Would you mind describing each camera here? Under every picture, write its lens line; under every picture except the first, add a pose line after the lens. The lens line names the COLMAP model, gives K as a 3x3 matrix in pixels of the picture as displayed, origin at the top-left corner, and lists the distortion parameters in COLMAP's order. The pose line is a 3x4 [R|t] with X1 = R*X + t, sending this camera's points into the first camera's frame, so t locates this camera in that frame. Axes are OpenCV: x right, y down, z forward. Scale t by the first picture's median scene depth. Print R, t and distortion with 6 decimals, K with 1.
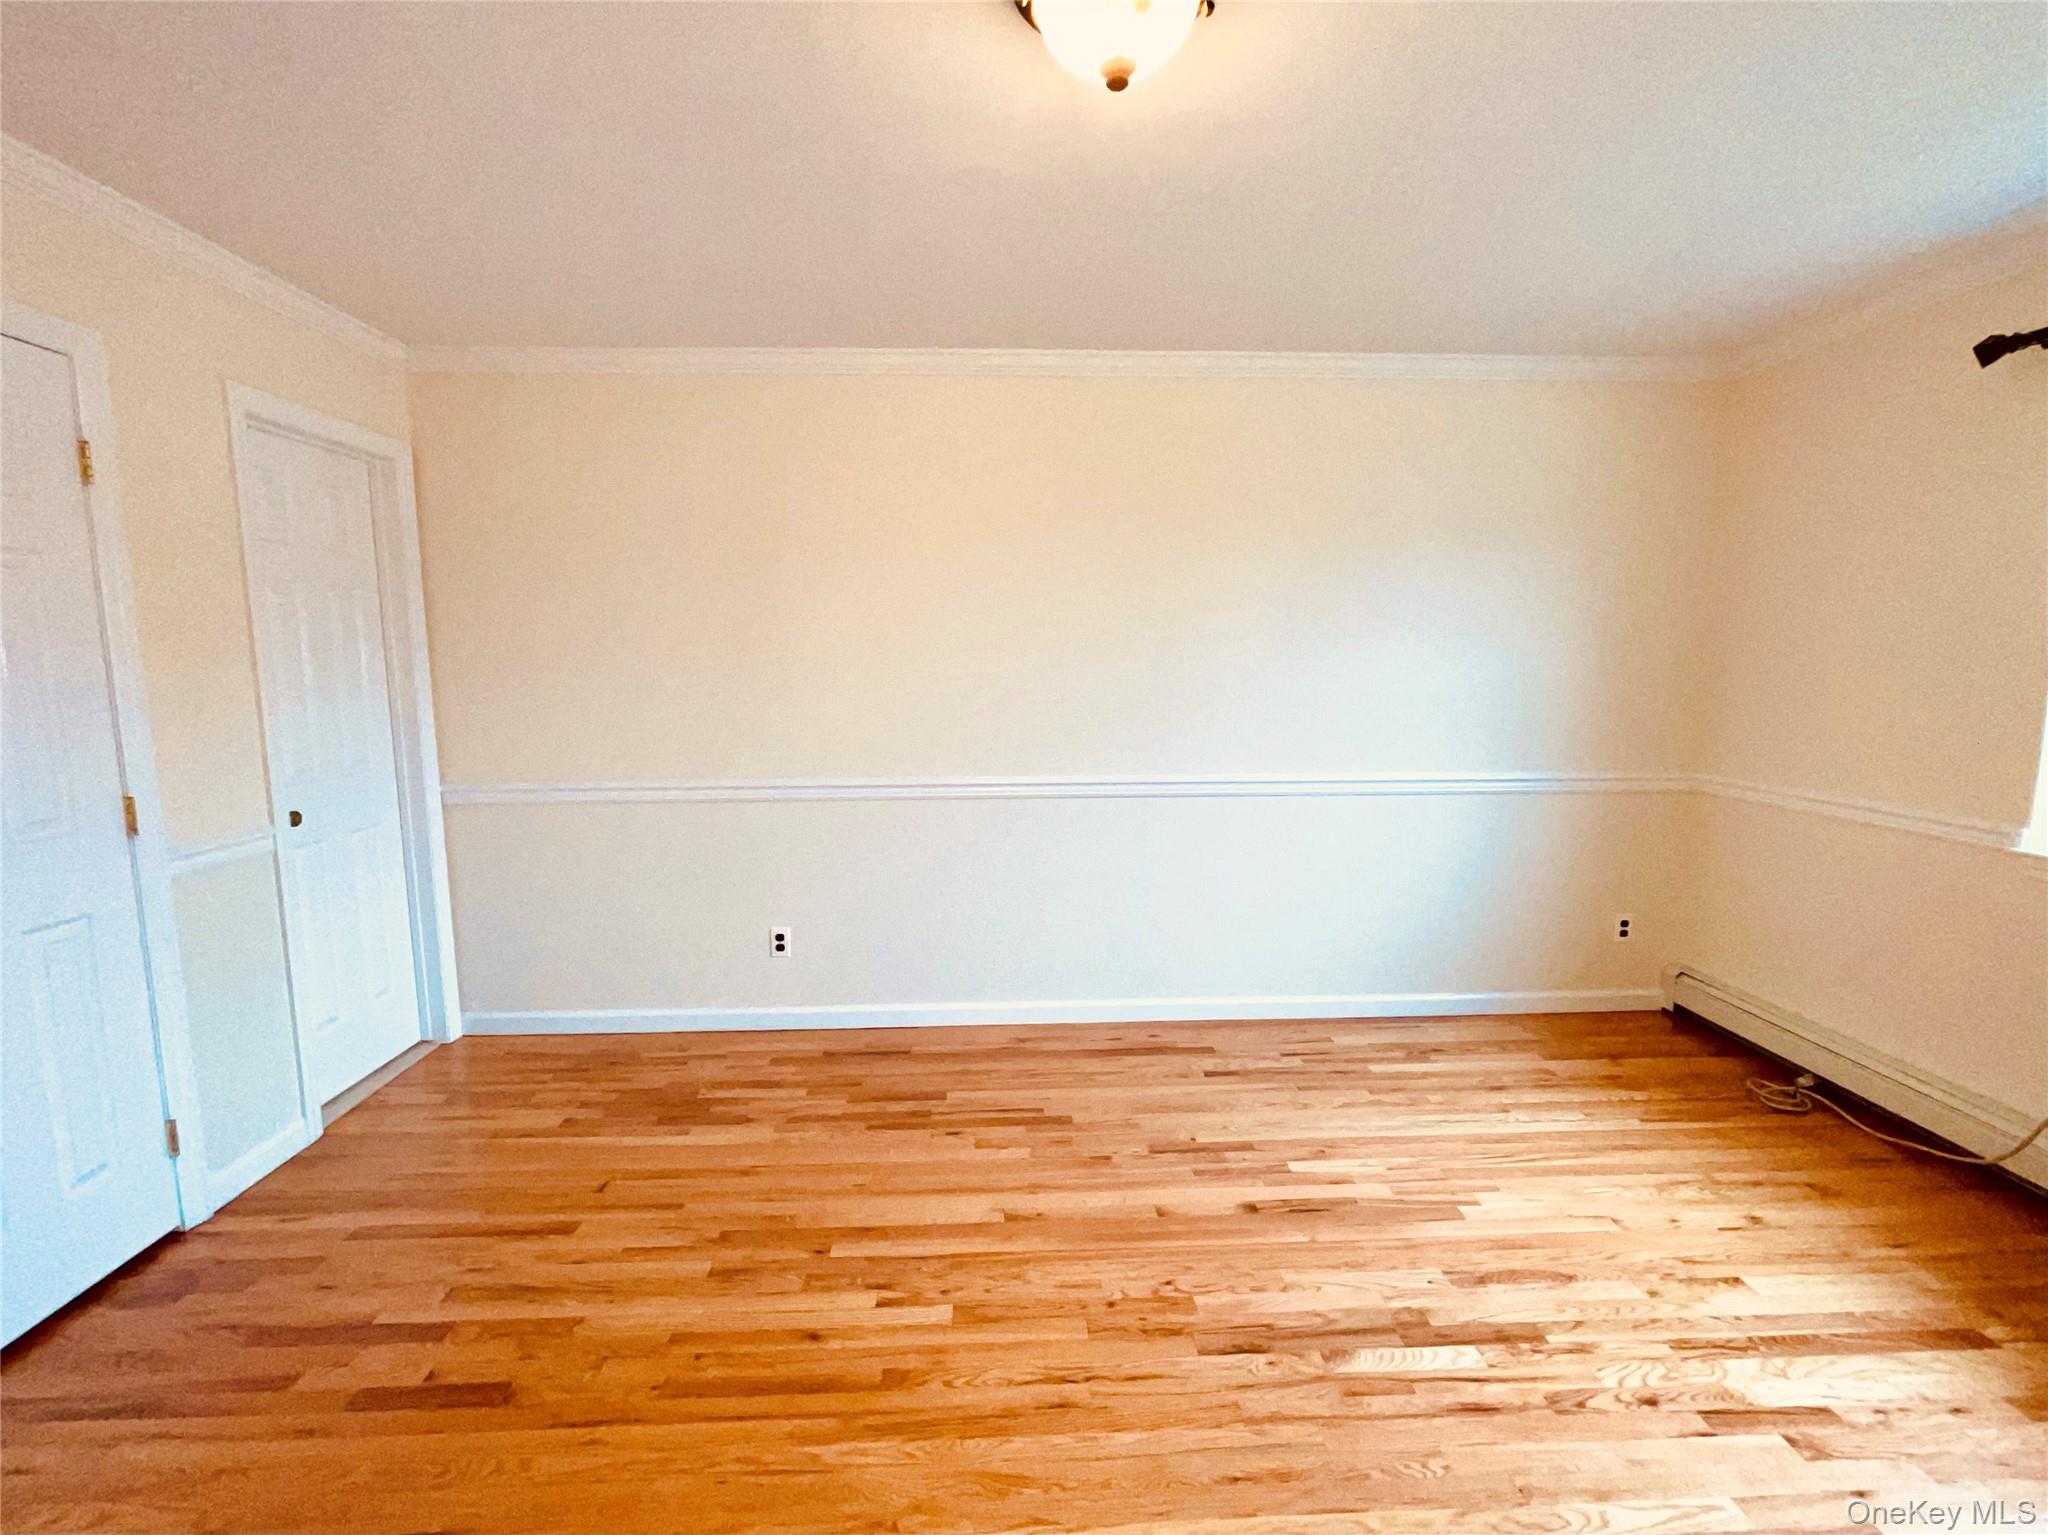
lens RADIAL K [[903.8, 0, 1024.0], [0, 903.8, 767.5], [0, 0, 1]] dist [0.001317, 0.000355]
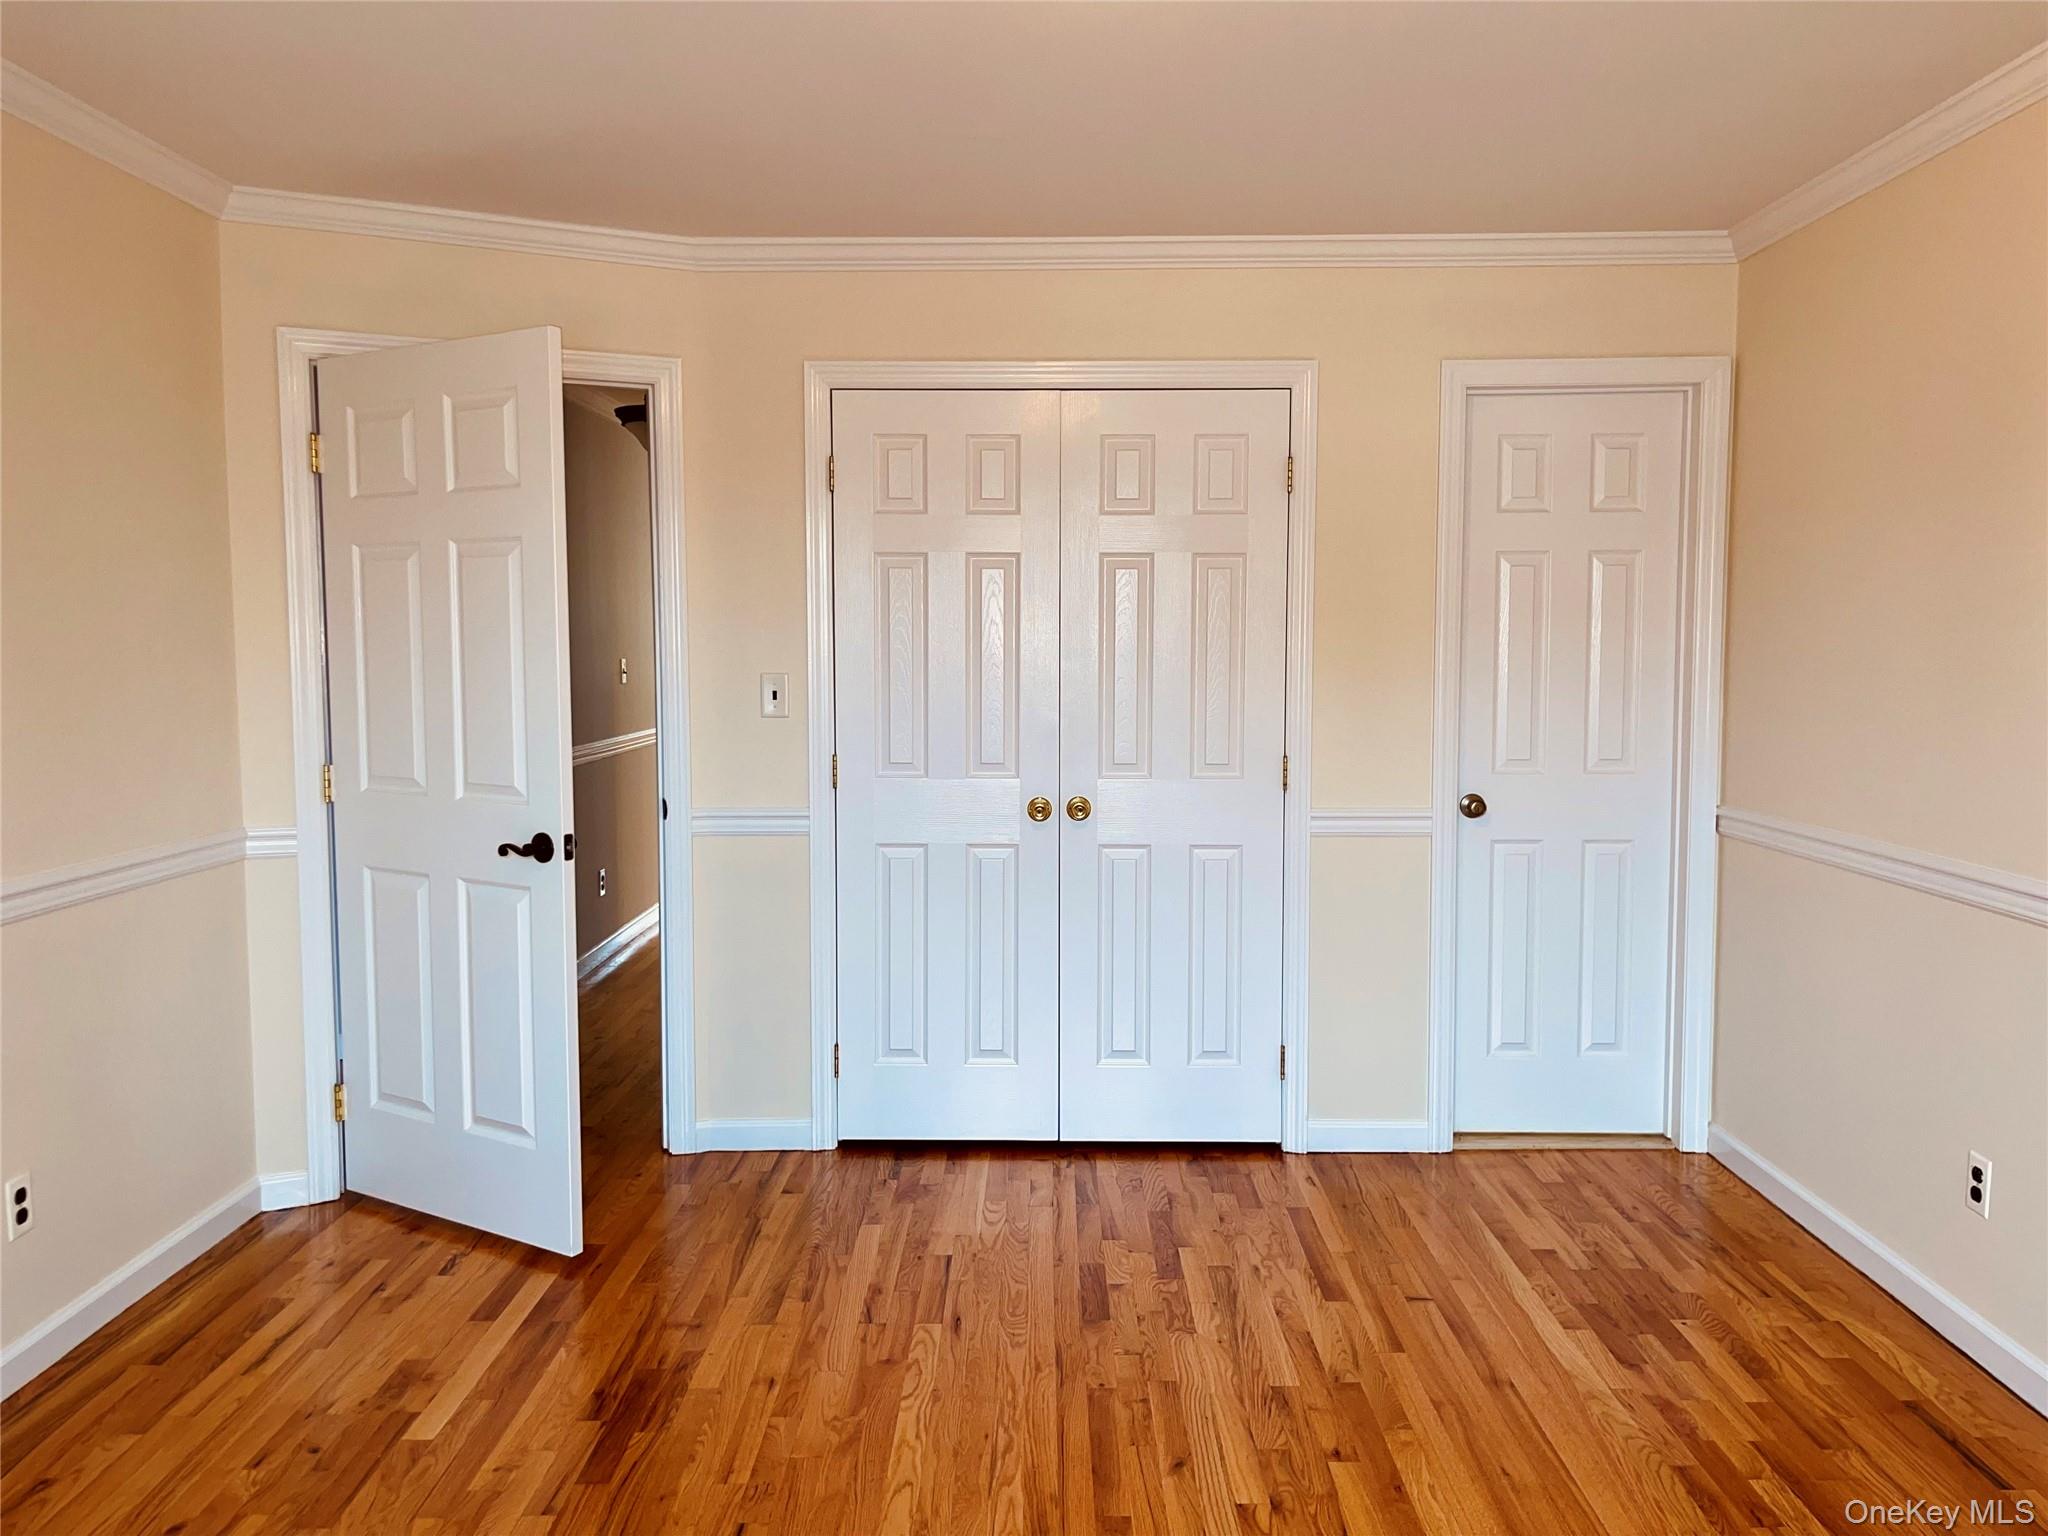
lens RADIAL K [[1553.4, 0, 1024.0], [0, 1553.4, 768.0], [0, 0, 1]] dist [-0.048848, 0.001790]
pose [[-0.065720, 0.083843, -0.994309, 0.772873], [-0.117727, 0.988853, 0.091164, -0.072571], [0.990869, 0.123048, -0.055117, 0.602295]]
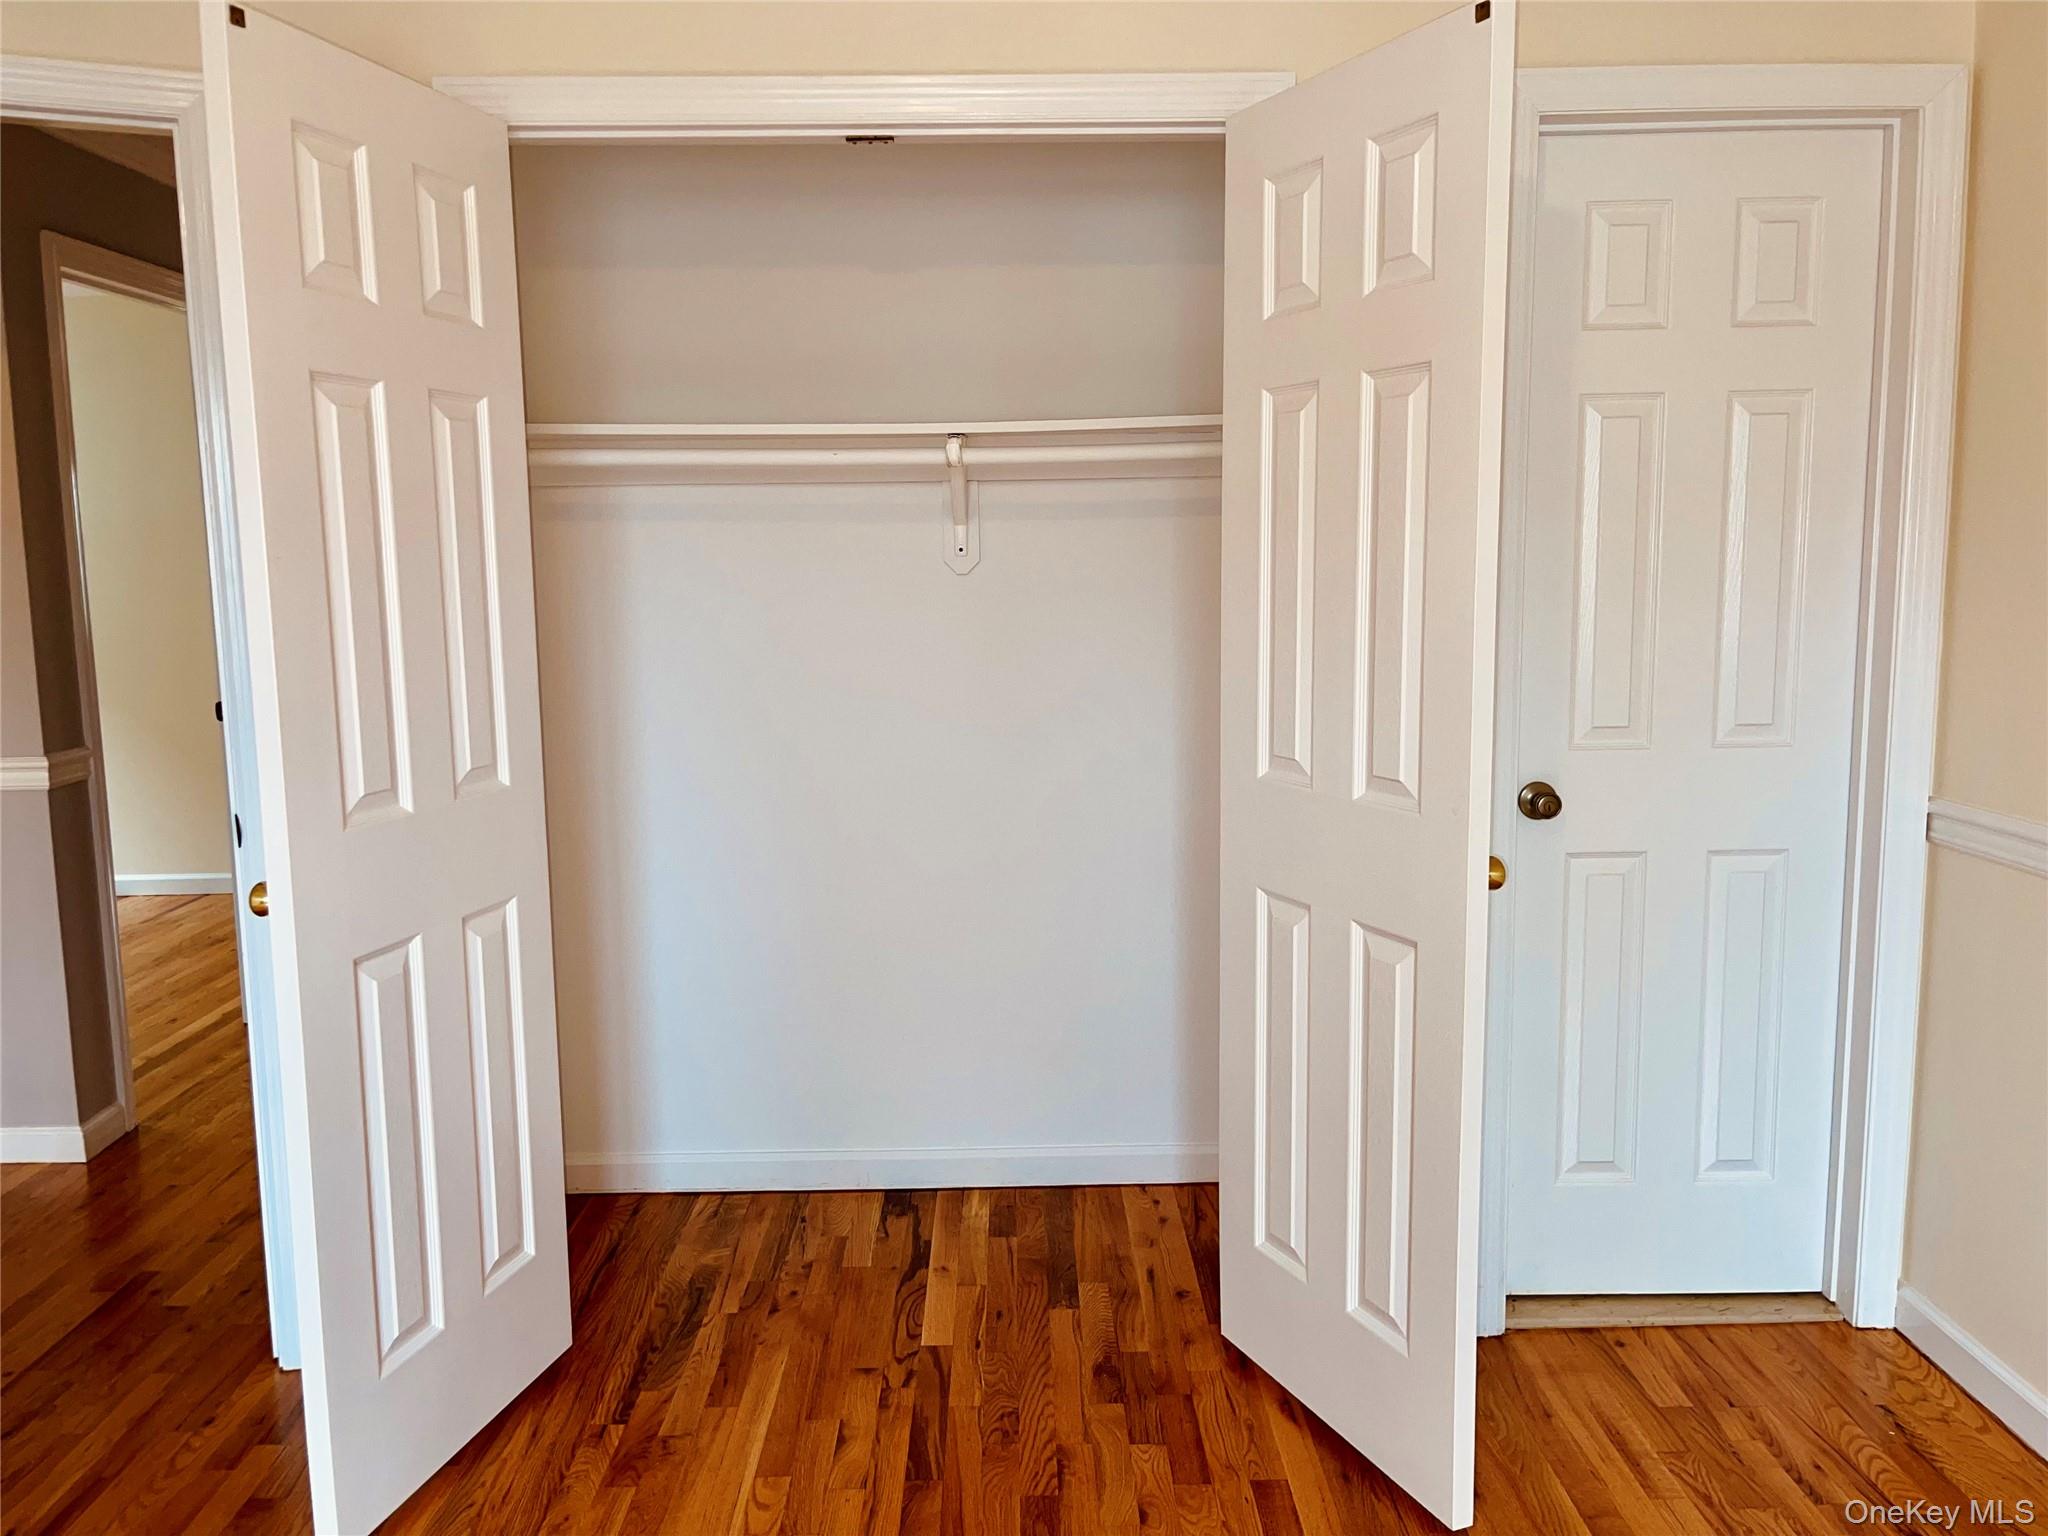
lens RADIAL K [[1536.5, 0, 1024.0], [0, 1536.5, 768.0], [0, 0, 1]] dist [0.006309, -0.078320]
pose [[-0.036842, 0.140452, -0.989402, 0.177642], [-0.105890, 0.983951, 0.143621, -0.072702], [0.993695, 0.110060, -0.021378, 0.661076]]
